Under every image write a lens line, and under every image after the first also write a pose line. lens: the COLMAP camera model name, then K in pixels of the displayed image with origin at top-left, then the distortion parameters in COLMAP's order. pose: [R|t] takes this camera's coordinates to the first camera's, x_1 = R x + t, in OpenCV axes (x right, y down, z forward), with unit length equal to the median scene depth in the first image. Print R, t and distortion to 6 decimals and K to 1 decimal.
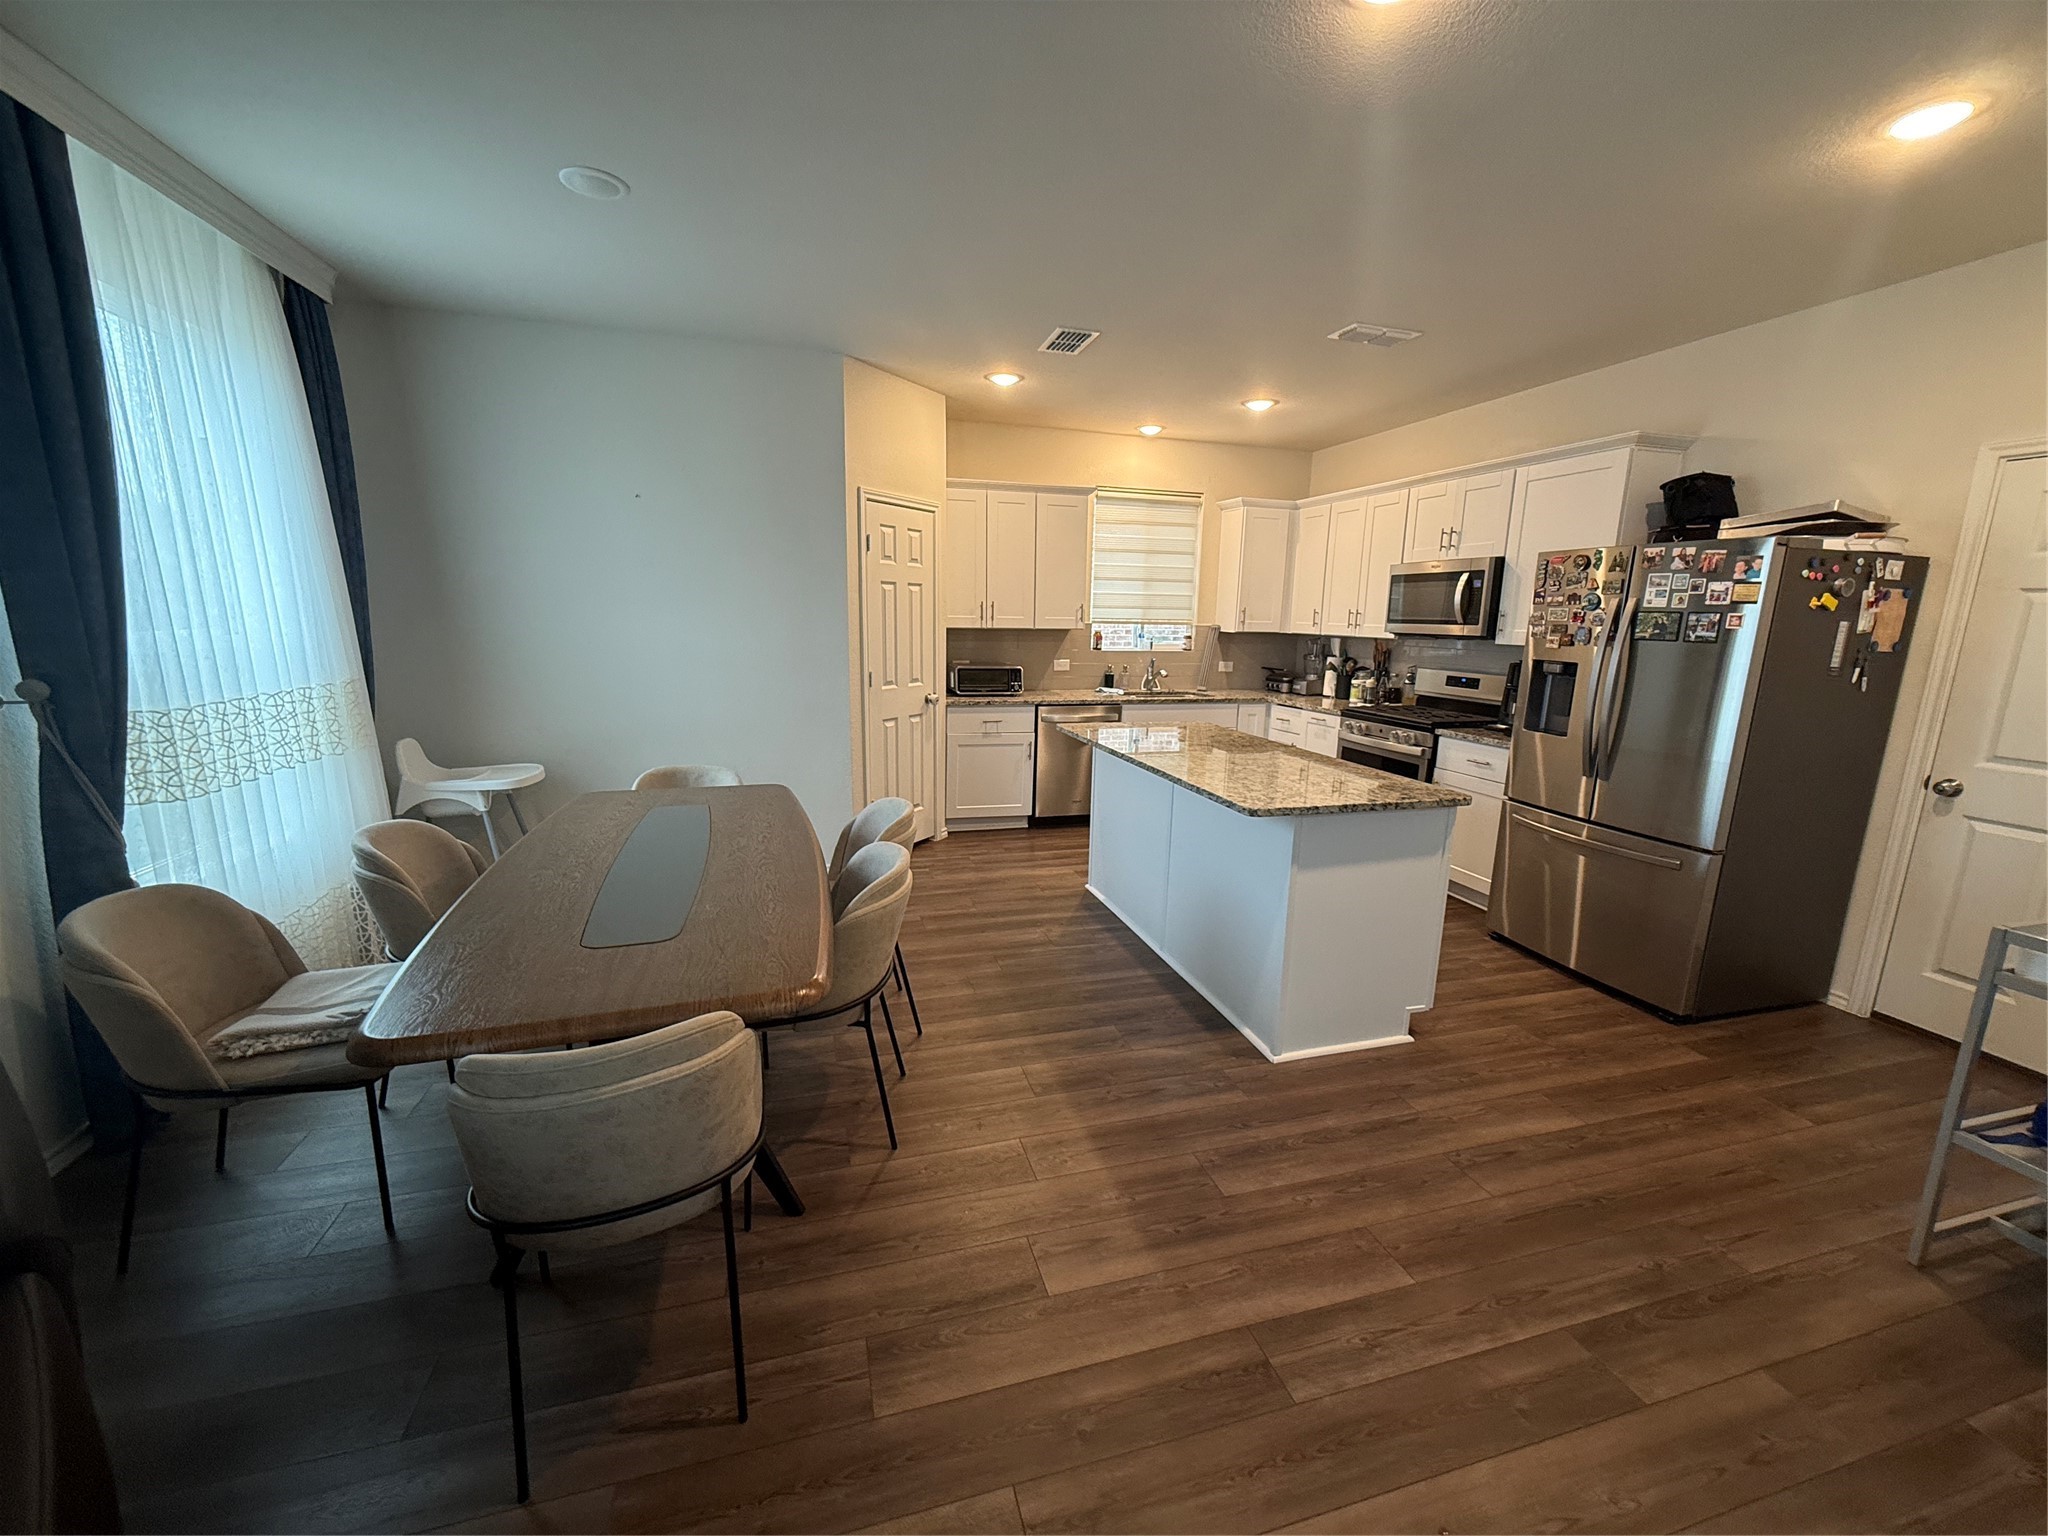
lens RADIAL K [[820.2, 0, 1032.9], [0, 820.2, 767.3], [0, 0, 1]] dist [0.004309, 0.000063]
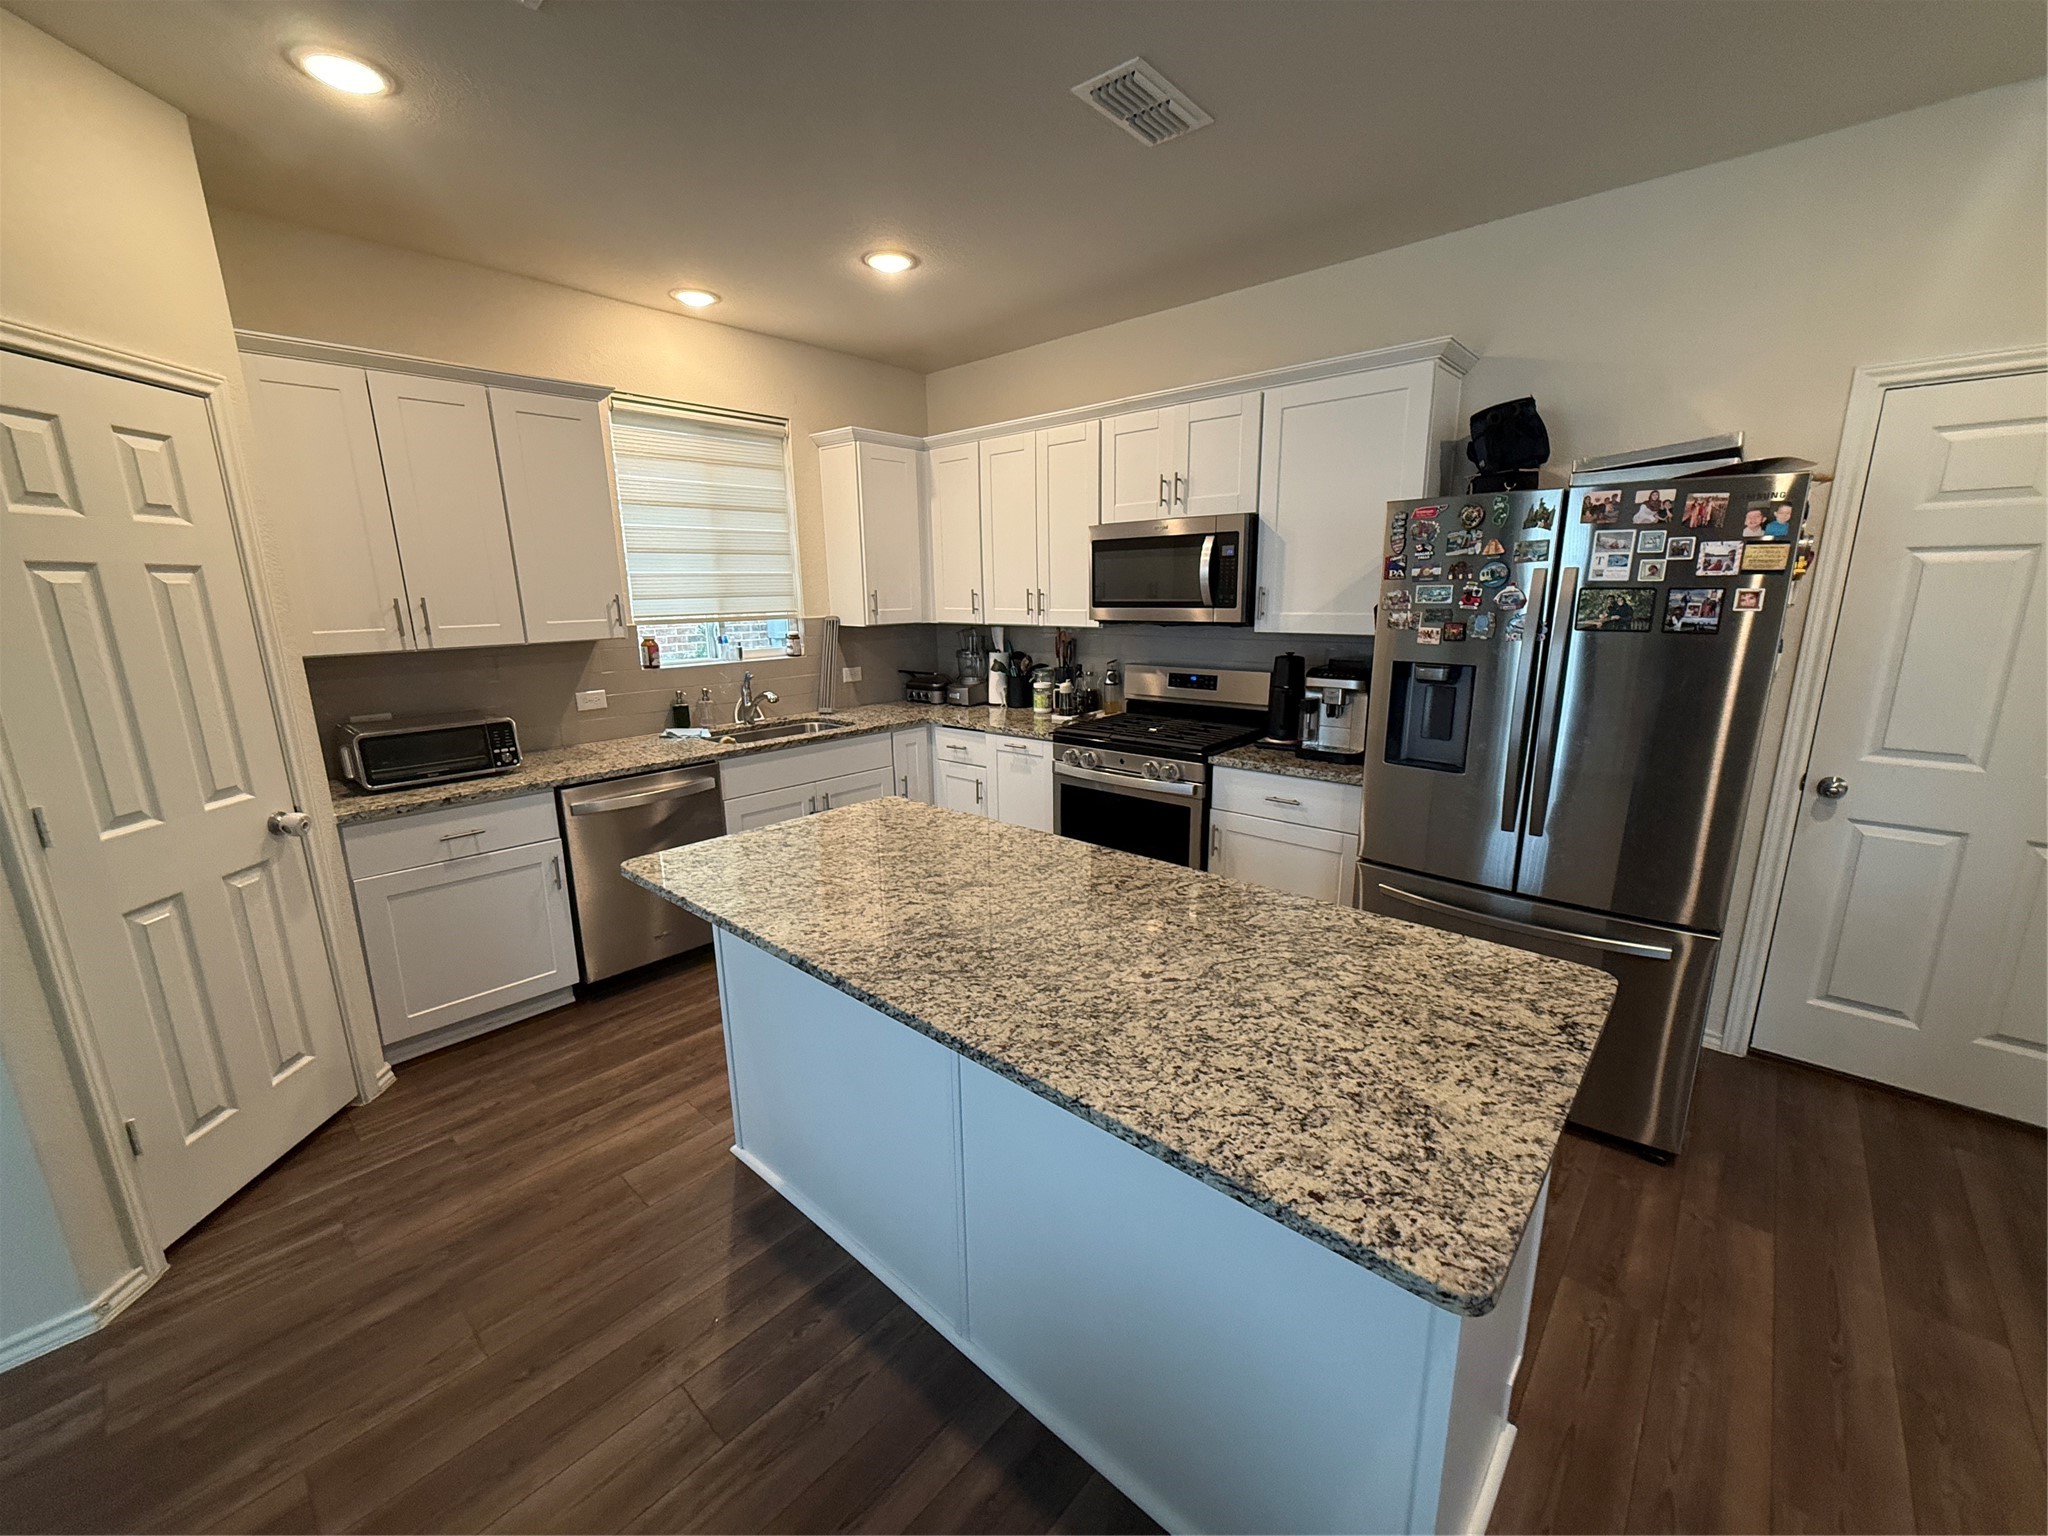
lens RADIAL K [[820.2, 0, 1032.9], [0, 820.2, 767.3], [0, 0, 1]] dist [0.004309, 0.000063]
pose [[0.850053, -0.145463, 0.506212, -0.000973], [0.129154, 0.989331, 0.067408, -0.090547], [-0.510617, 0.008079, 0.859771, 0.400365]]
